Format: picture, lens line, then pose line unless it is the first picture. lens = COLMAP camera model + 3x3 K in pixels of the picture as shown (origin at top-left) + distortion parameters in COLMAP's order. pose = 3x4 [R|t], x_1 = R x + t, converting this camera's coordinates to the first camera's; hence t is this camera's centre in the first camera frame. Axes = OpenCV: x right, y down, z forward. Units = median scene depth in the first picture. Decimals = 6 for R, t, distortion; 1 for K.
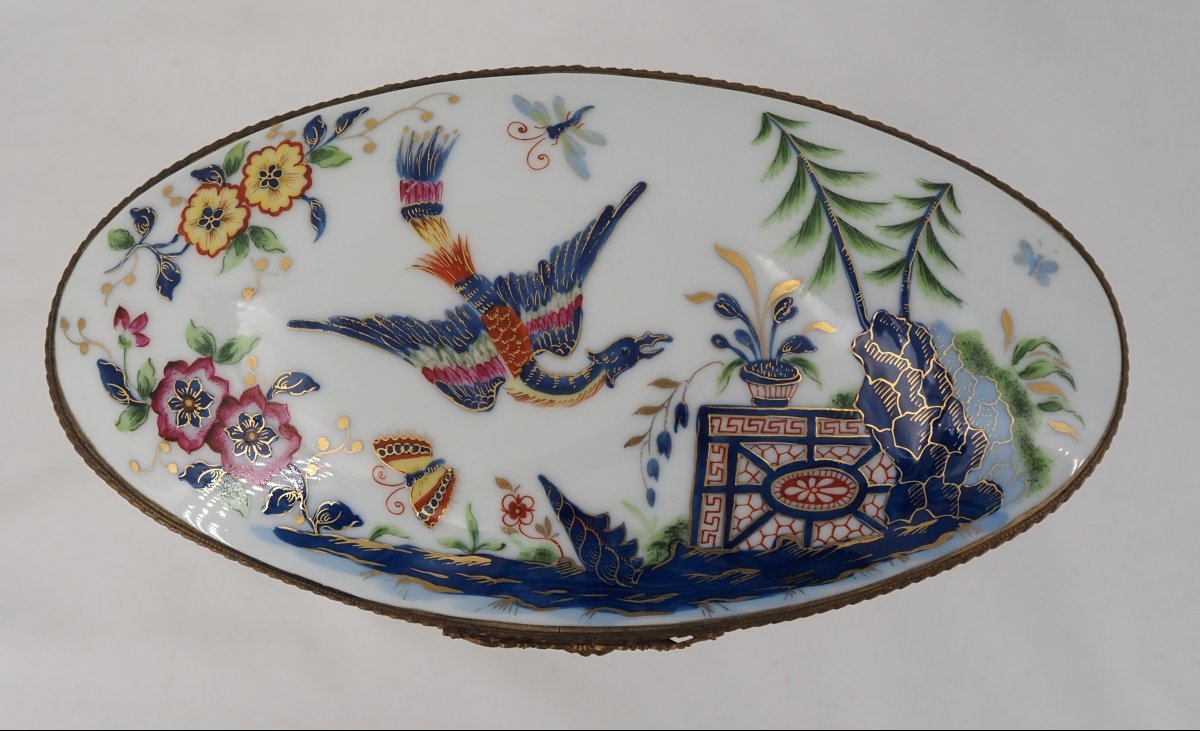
lens RADIAL K [[1601.5, 0, 576.7], [0, 1601.5, 366.5], [0, 0, 1]] dist [-0.008461, 0.000000]
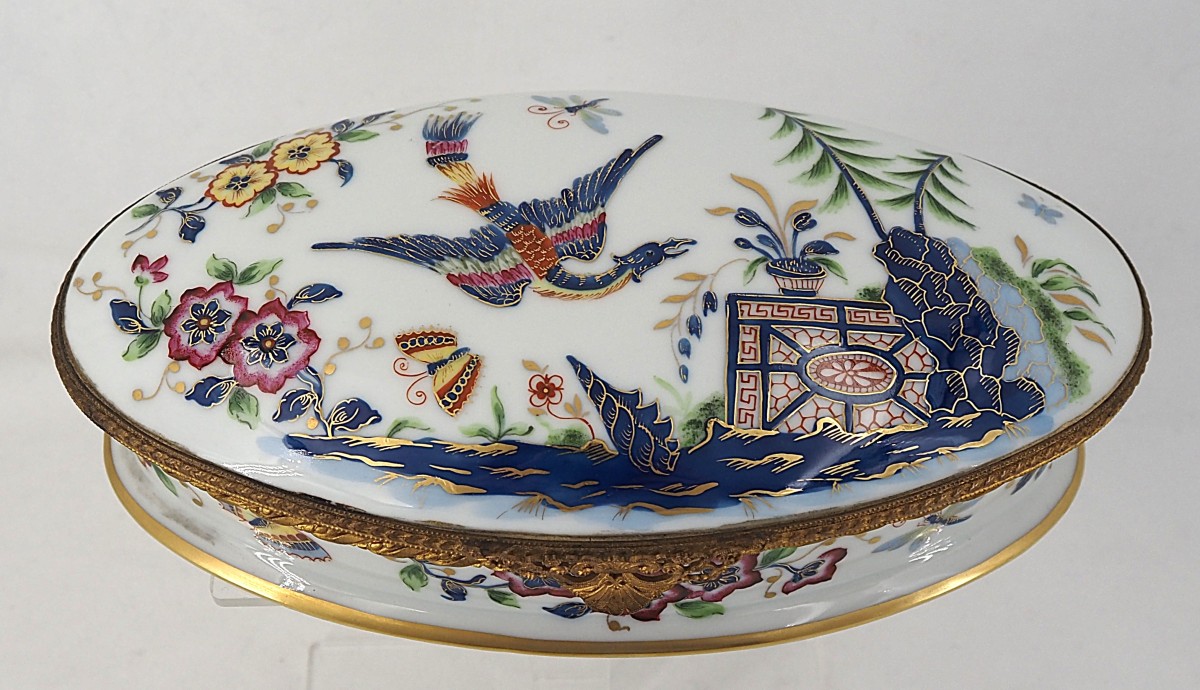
lens RADIAL K [[1829.8, 0, 592.3], [0, 1829.8, 344.1], [0, 0, 1]] dist [-0.012645, 0.000000]
pose [[0.998840, -0.004322, 0.047962, -0.060677], [0.028981, 0.849368, -0.527005, 0.635118], [-0.038459, 0.527784, 0.848507, 0.054795]]
